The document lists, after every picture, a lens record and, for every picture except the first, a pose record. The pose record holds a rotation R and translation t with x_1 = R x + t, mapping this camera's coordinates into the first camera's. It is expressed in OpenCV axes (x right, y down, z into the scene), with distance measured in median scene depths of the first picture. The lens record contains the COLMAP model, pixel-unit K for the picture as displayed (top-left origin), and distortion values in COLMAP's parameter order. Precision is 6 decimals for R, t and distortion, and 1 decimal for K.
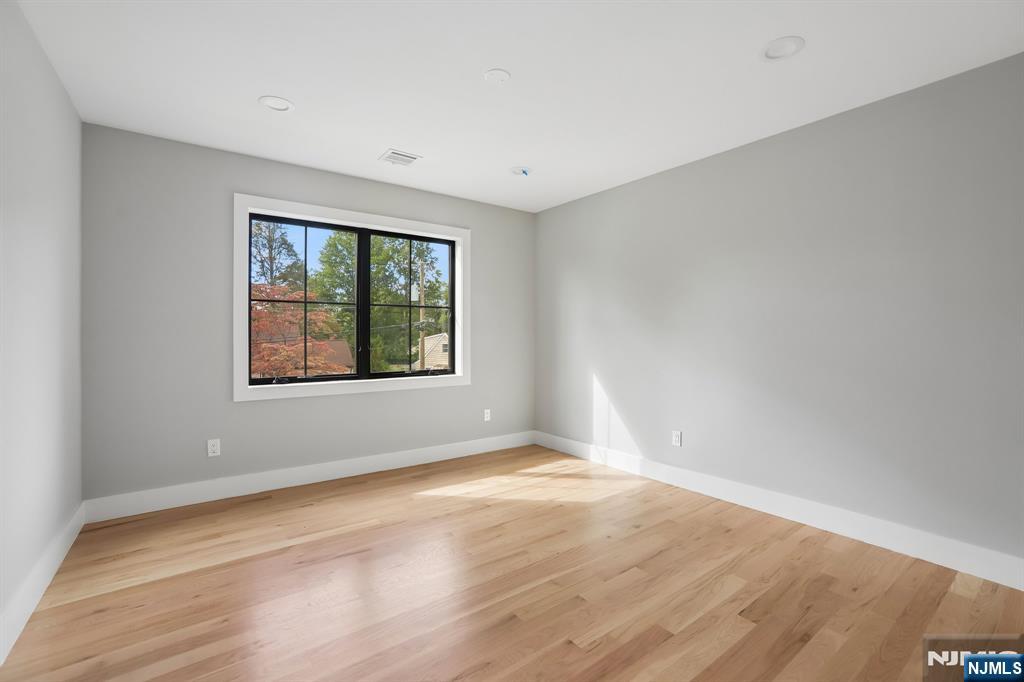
lens RADIAL K [[445.9, 0, 515.9], [0, 445.9, 336.3], [0, 0, 1]] dist [-0.019380, 0.000855]
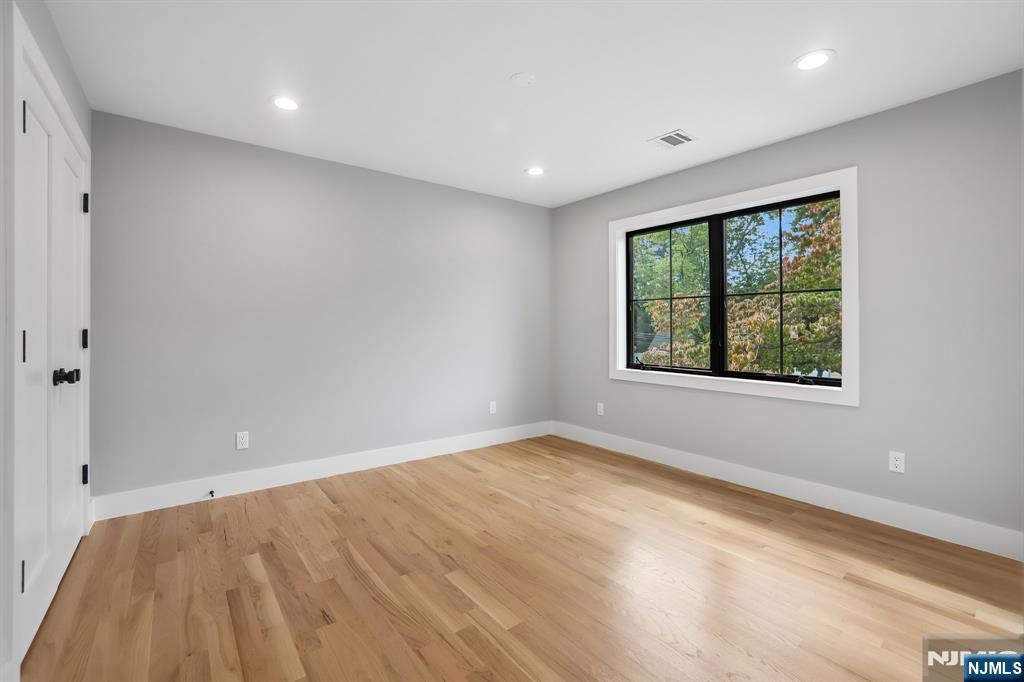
lens RADIAL K [[445.9, 0, 515.9], [0, 445.9, 336.3], [0, 0, 1]] dist [-0.019380, 0.000855]
pose [[0.040336, 0.022441, -0.998934, 0.611710], [-0.000854, 0.999748, 0.022425, -0.006742], [0.999186, -0.000051, 0.040345, 0.571733]]
